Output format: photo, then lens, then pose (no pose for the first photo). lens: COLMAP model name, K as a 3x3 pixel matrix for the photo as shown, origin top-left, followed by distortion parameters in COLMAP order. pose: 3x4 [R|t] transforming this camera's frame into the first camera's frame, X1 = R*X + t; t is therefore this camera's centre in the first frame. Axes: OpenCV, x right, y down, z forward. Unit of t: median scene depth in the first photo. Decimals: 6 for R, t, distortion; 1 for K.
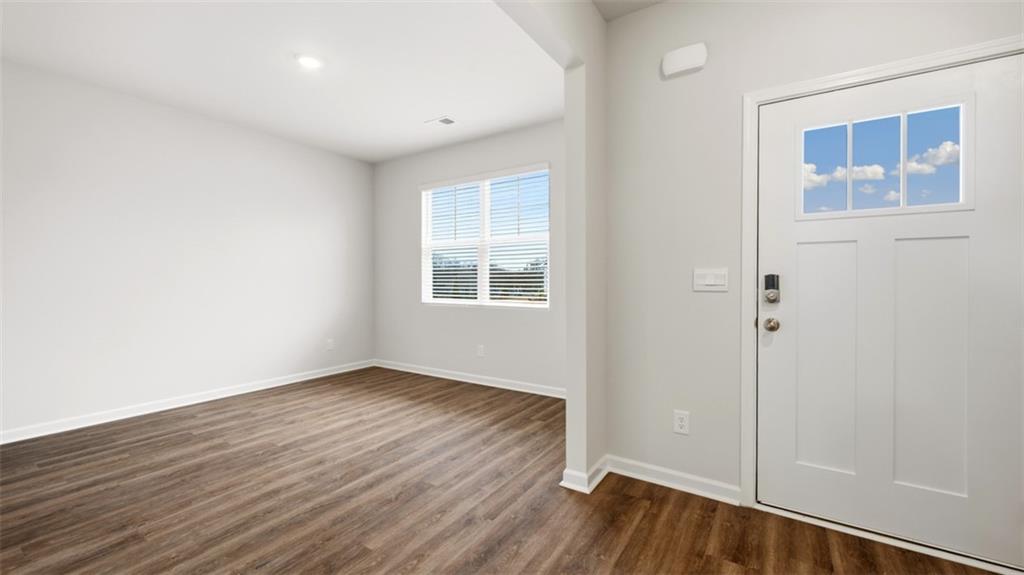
lens RADIAL K [[406.8, 0, 512.6], [0, 406.8, 281.7], [0, 0, 1]] dist [-0.000335, 0.000332]
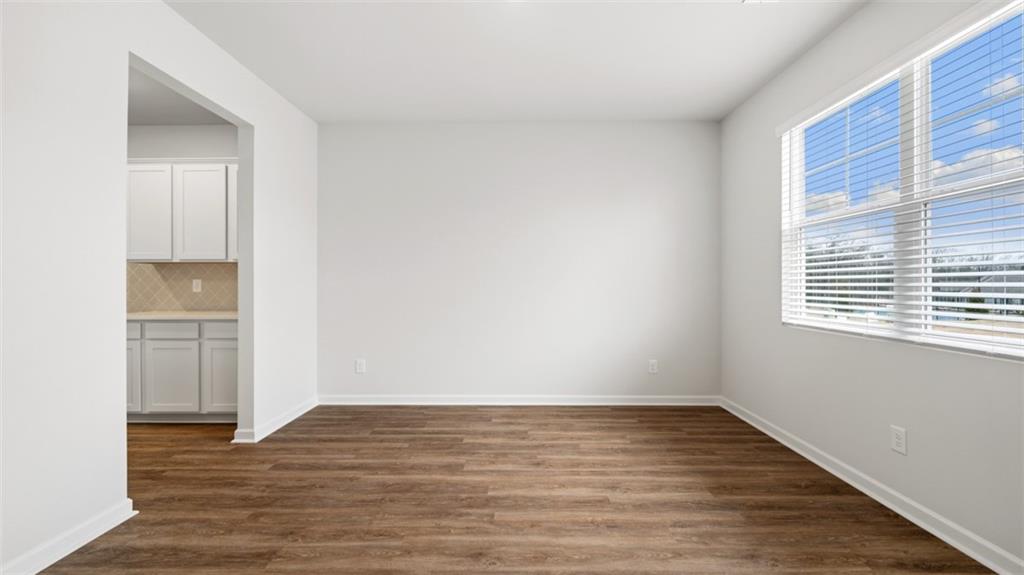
lens RADIAL K [[406.8, 0, 516.3], [0, 406.8, 284.5], [0, 0, 1]] dist [-0.000335, 0.000332]
pose [[0.543550, 0.000848, -0.839377, 0.102075], [-0.003325, 0.999994, -0.001143, -0.001914], [0.839370, 0.003413, 0.543549, 0.556352]]
